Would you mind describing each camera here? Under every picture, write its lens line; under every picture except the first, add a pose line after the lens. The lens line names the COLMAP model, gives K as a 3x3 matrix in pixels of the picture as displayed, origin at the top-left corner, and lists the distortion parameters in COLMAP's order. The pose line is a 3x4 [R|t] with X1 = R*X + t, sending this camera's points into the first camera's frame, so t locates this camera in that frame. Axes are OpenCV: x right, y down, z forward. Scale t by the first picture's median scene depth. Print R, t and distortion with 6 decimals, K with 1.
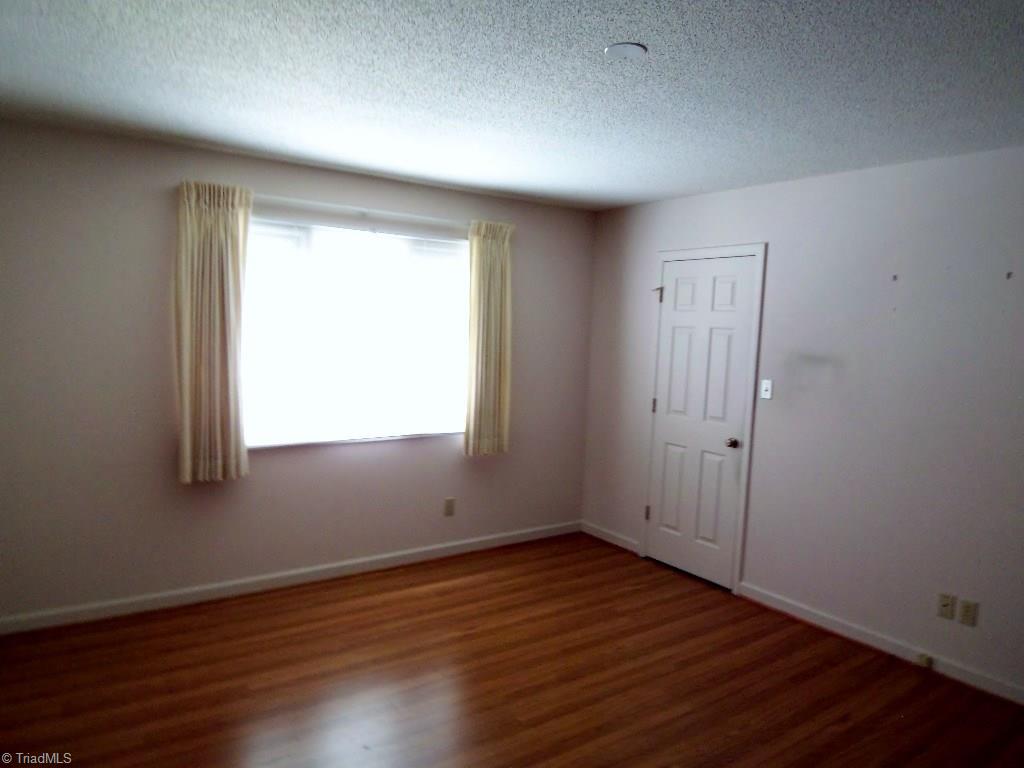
lens RADIAL K [[686.0, 0, 508.2], [0, 686.0, 378.1], [0, 0, 1]] dist [-0.006289, -0.041986]
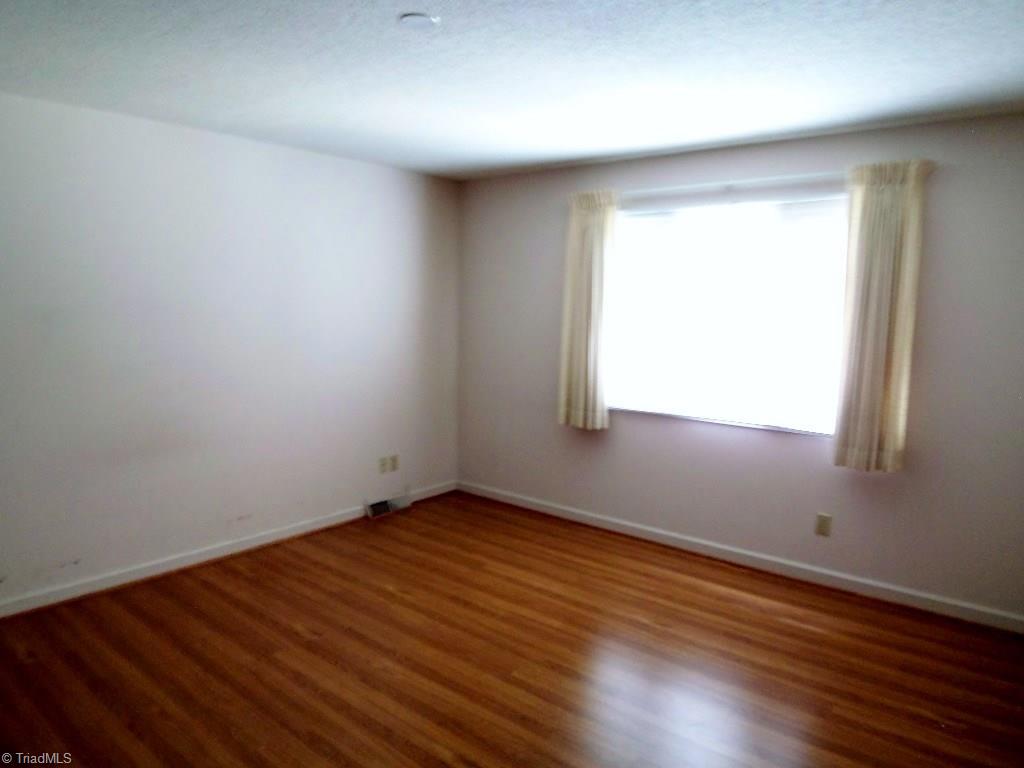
lens RADIAL K [[686.0, 0, 507.9], [0, 686.0, 392.2], [0, 0, 1]] dist [-0.006289, -0.041986]
pose [[0.261976, 0.096653, -0.960222, 0.665472], [-0.075517, 0.993975, 0.079447, -0.006791], [0.962115, 0.051700, 0.267697, 0.467955]]
